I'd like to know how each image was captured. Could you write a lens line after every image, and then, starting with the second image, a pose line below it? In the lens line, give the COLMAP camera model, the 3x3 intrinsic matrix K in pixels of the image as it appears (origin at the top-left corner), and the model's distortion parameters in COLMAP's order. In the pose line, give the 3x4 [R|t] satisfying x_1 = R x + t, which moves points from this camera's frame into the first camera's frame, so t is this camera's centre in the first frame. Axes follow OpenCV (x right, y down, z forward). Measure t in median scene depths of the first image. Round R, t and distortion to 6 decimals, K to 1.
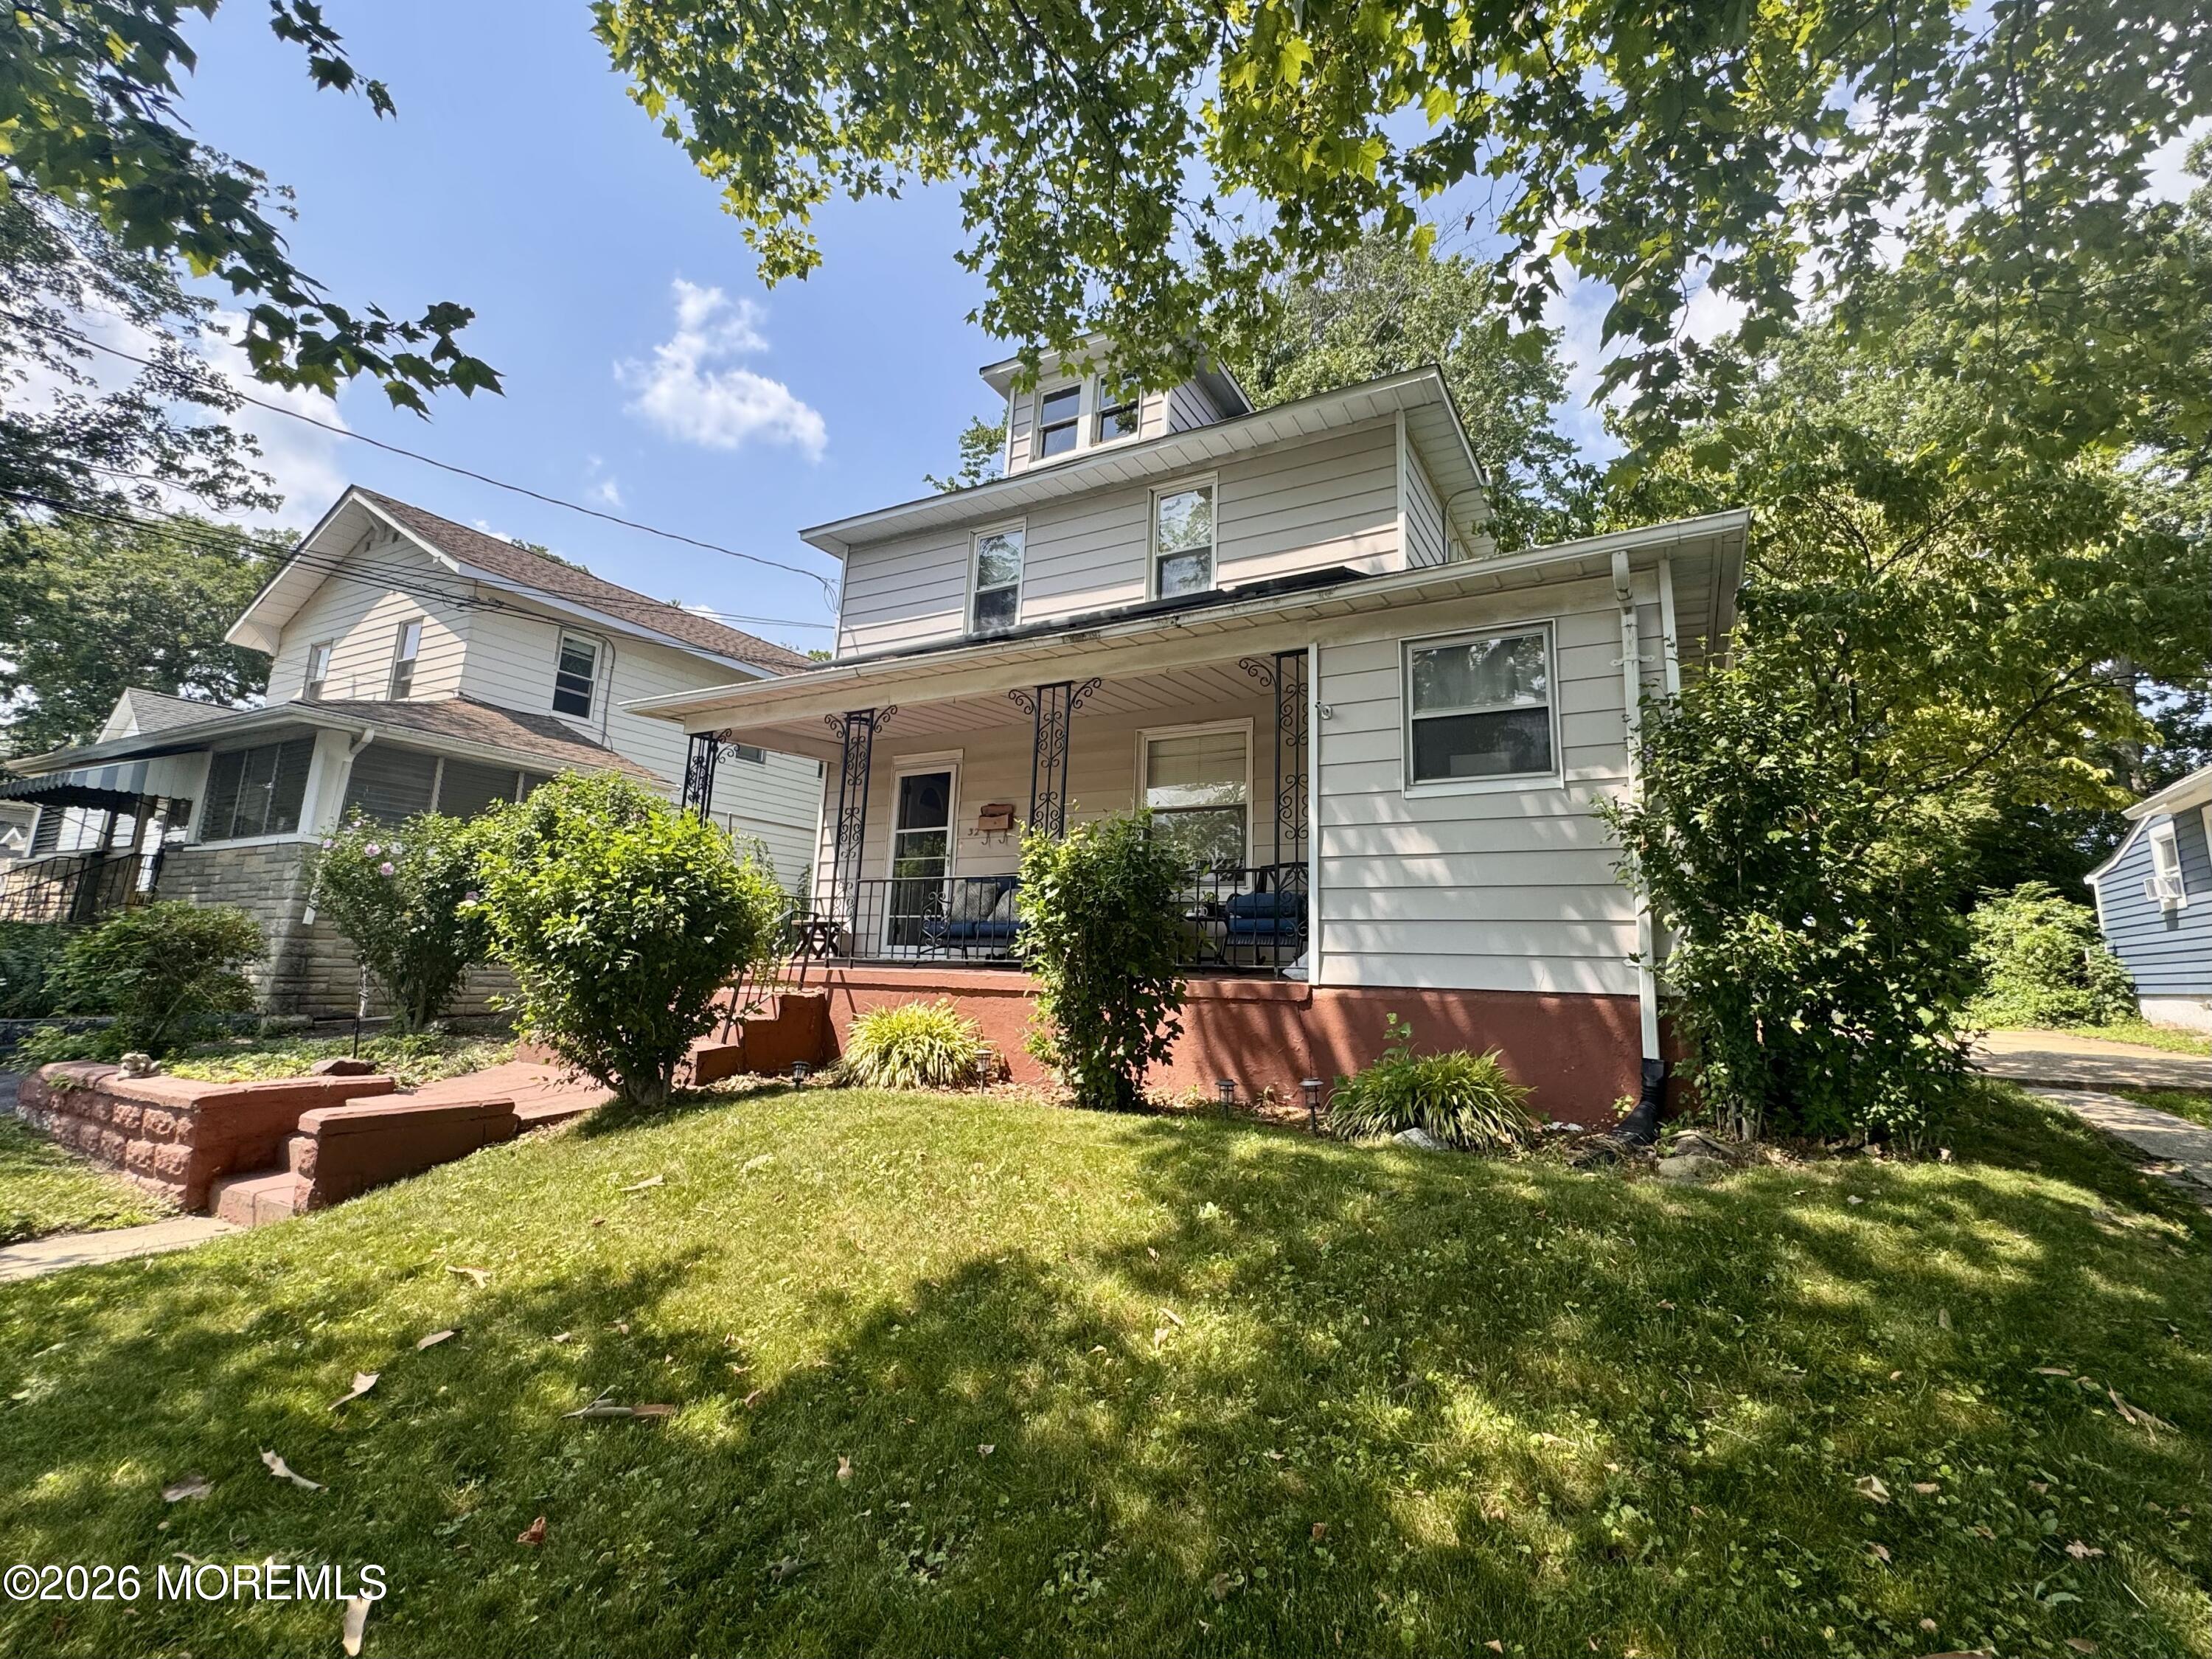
lens RADIAL K [[1008.1, 0, 1102.4], [0, 1008.1, 740.5], [0, 0, 1]] dist [-0.002755, 0.000096]
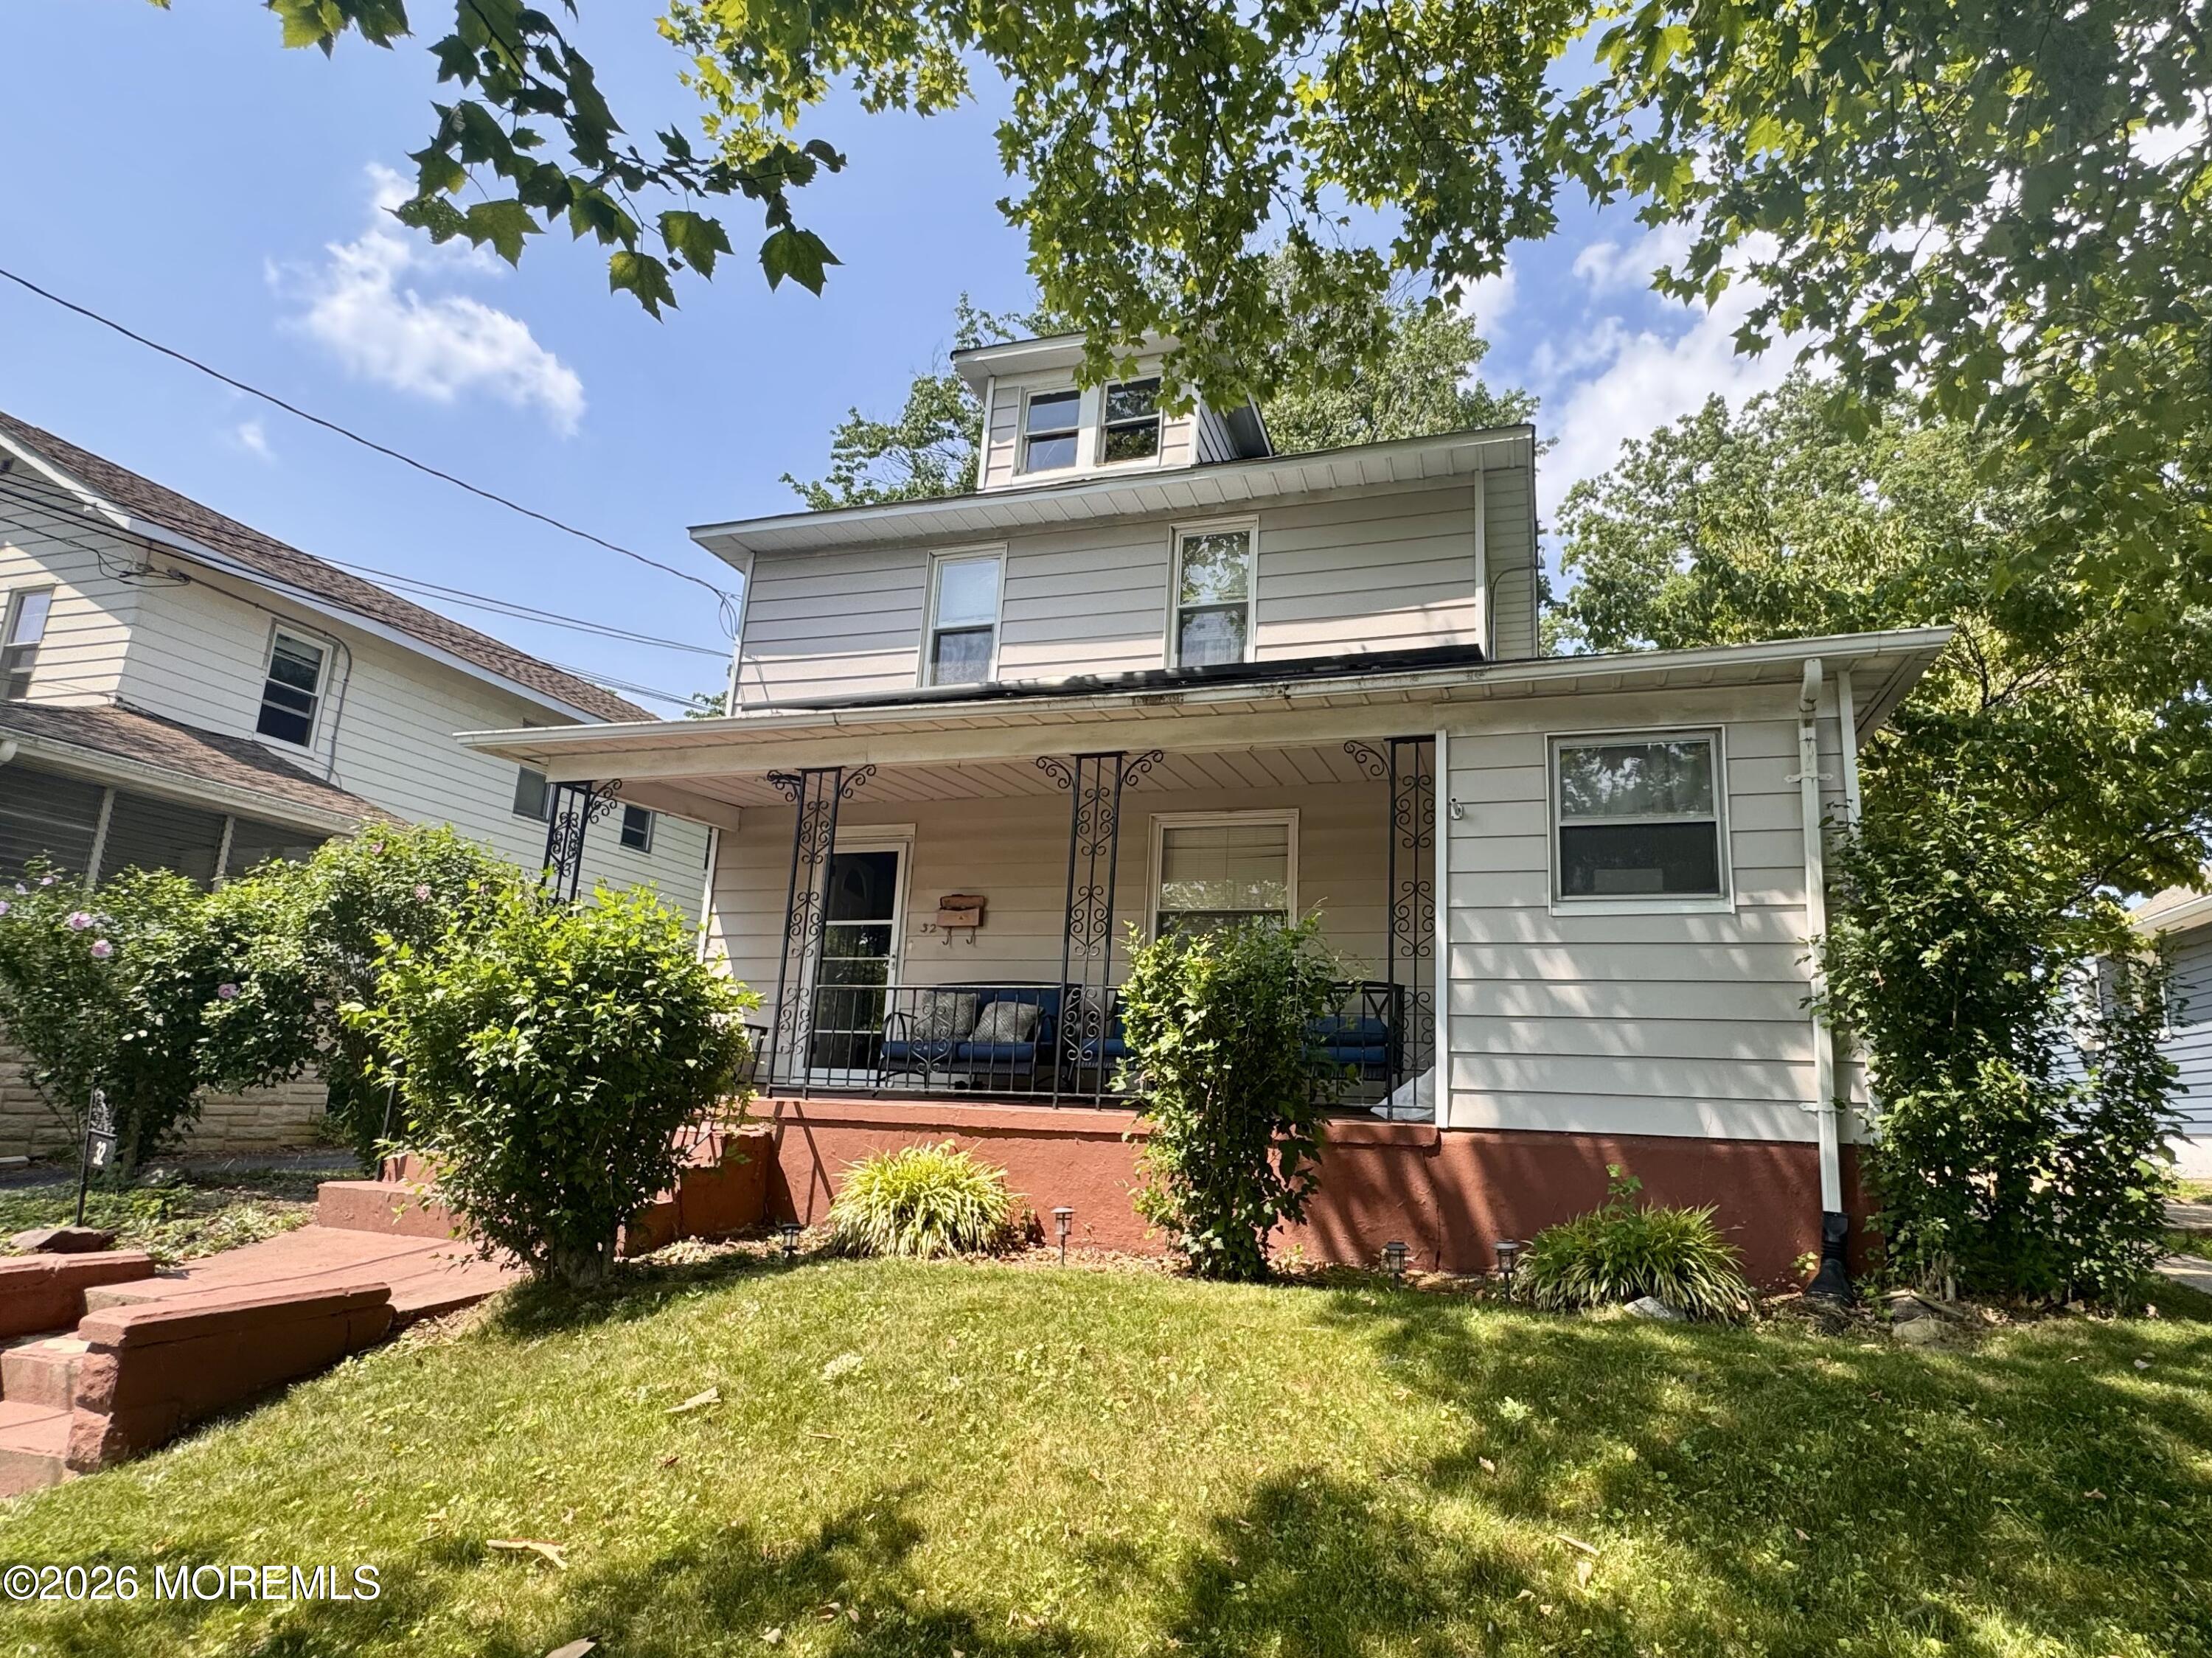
lens RADIAL K [[1180.6, 0, 1106.0], [0, 1180.6, 829.0], [0, 0, 1]] dist [0.001024, -0.003249]
pose [[0.973574, 0.058614, 0.220723, -0.288091], [-0.060120, 0.998191, 0.000107, 0.005022], [-0.220317, -0.013374, 0.975337, 0.078414]]
